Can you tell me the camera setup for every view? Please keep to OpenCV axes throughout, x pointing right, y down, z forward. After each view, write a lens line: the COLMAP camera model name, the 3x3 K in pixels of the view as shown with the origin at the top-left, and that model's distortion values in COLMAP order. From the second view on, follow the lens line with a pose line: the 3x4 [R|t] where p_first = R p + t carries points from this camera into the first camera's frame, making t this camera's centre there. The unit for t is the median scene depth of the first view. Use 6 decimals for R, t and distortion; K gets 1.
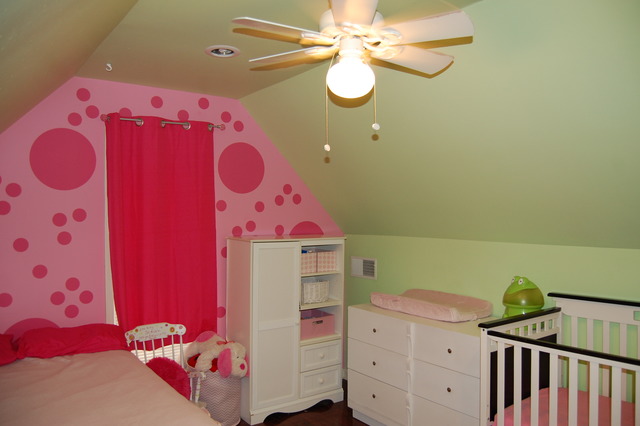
lens RADIAL K [[505.3, 0, 321.9], [0, 505.3, 214.0], [0, 0, 1]] dist [-0.096802, 0.032324]
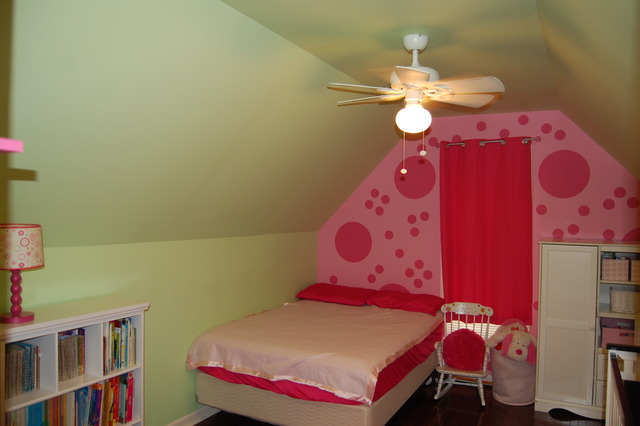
lens RADIAL K [[505.3, 0, 323.6], [0, 505.3, 211.4], [0, 0, 1]] dist [-0.096802, 0.032324]
pose [[0.429174, 0.008559, -0.903181, 0.640407], [-0.010411, 0.999936, 0.004529, -0.014093], [0.903162, 0.007460, 0.429235, 0.112465]]
